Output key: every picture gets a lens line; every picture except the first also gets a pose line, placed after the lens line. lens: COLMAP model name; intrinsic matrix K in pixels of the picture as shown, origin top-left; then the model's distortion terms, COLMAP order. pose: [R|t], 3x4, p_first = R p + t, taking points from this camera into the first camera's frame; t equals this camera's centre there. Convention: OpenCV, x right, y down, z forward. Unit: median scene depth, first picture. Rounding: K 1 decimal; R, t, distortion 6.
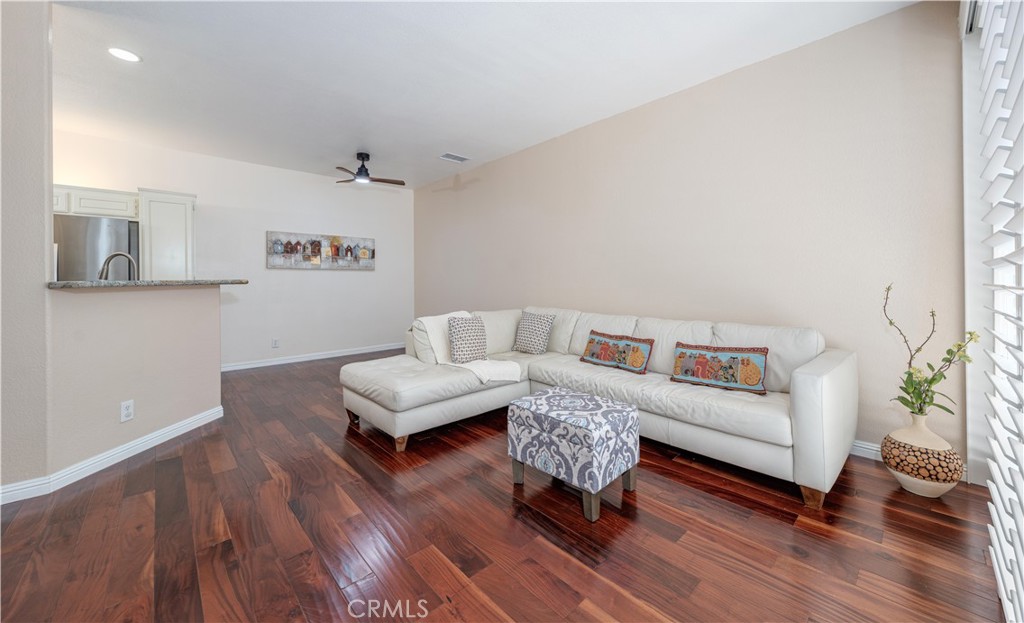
lens RADIAL K [[384.0, 0, 503.6], [0, 384.0, 279.2], [0, 0, 1]] dist [-0.003917, -0.000183]
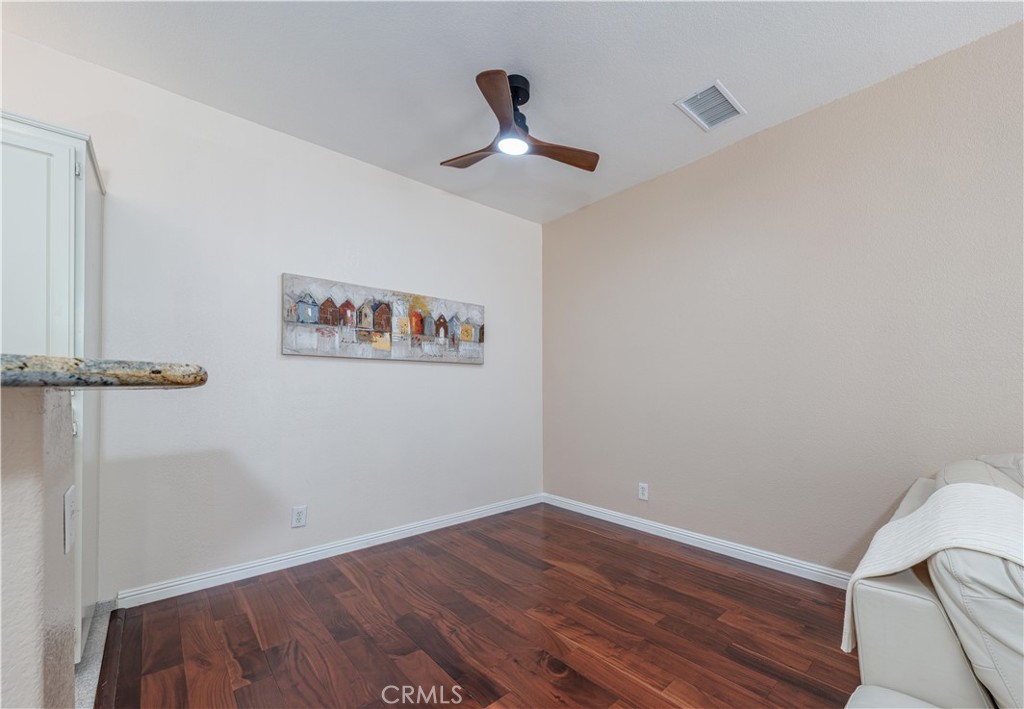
lens RADIAL K [[411.9, 0, 532.4], [0, 411.9, 381.3], [0, 0, 1]] dist [-0.000226, -0.000293]
pose [[0.999983, 0.005584, -0.001727, -0.294725], [-0.005605, 0.999908, -0.012376, 0.007041], [0.001658, 0.012386, 0.999922, 0.472555]]
